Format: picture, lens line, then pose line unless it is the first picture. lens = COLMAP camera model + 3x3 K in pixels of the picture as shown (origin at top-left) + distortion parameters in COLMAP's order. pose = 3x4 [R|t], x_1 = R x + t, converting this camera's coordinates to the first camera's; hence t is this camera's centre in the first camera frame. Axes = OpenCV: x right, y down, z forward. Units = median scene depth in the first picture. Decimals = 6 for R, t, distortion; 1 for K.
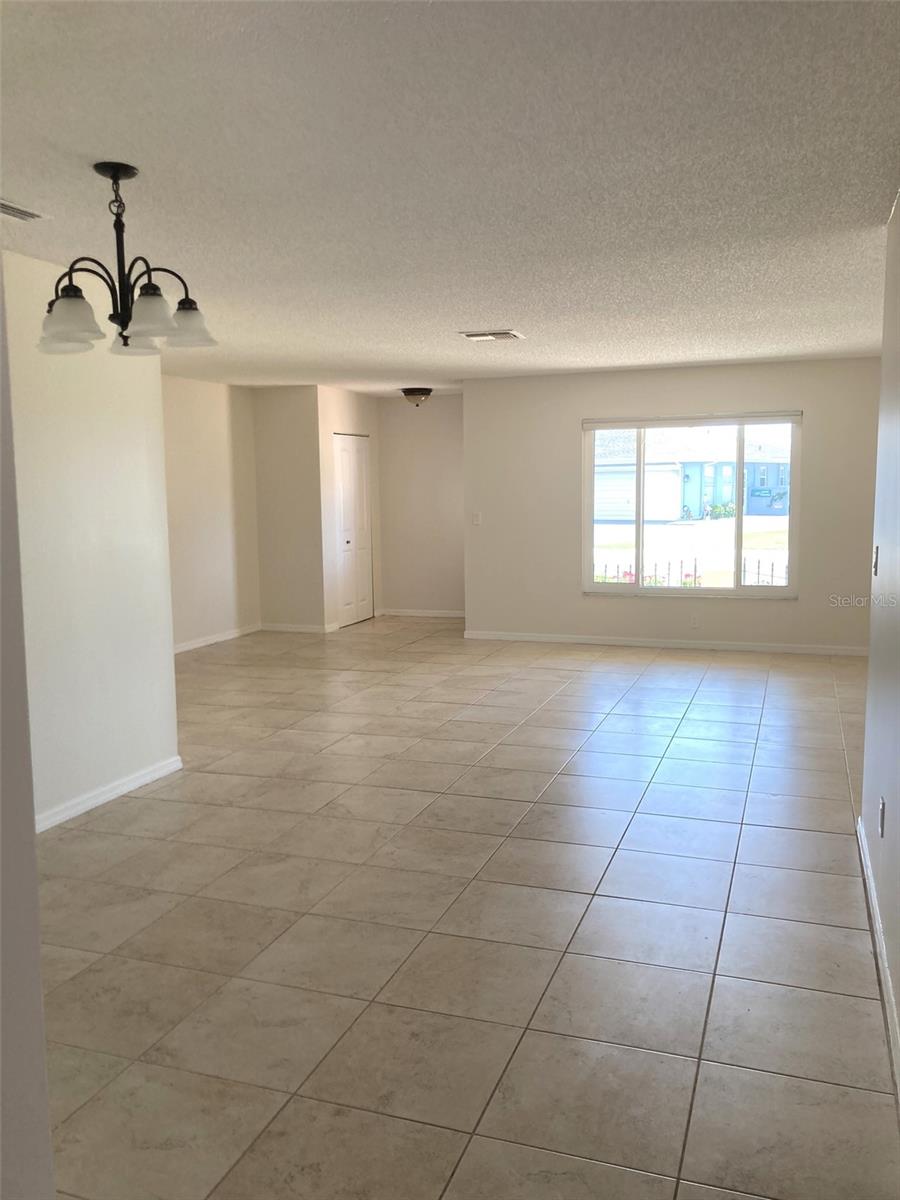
lens RADIAL K [[984.7, 0, 450.0], [0, 984.7, 600.0], [0, 0, 1]] dist [0.070512, -0.129314]
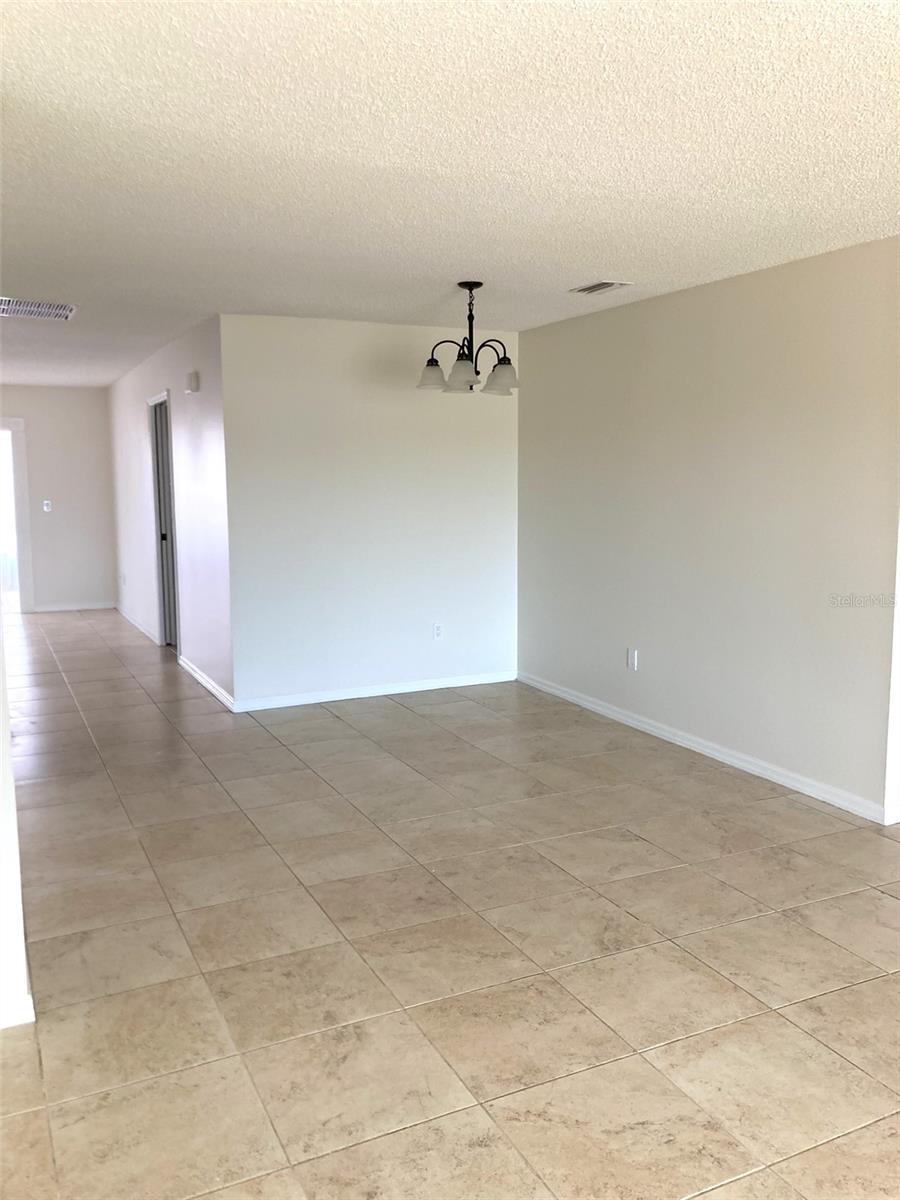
lens RADIAL K [[984.7, 0, 450.0], [0, 984.7, 600.0], [0, 0, 1]] dist [0.070512, -0.129314]
pose [[-0.701993, 0.104554, -0.704467, 0.627861], [-0.074648, 0.972914, 0.218782, -0.188396], [0.708261, 0.206170, -0.675175, 1.525204]]
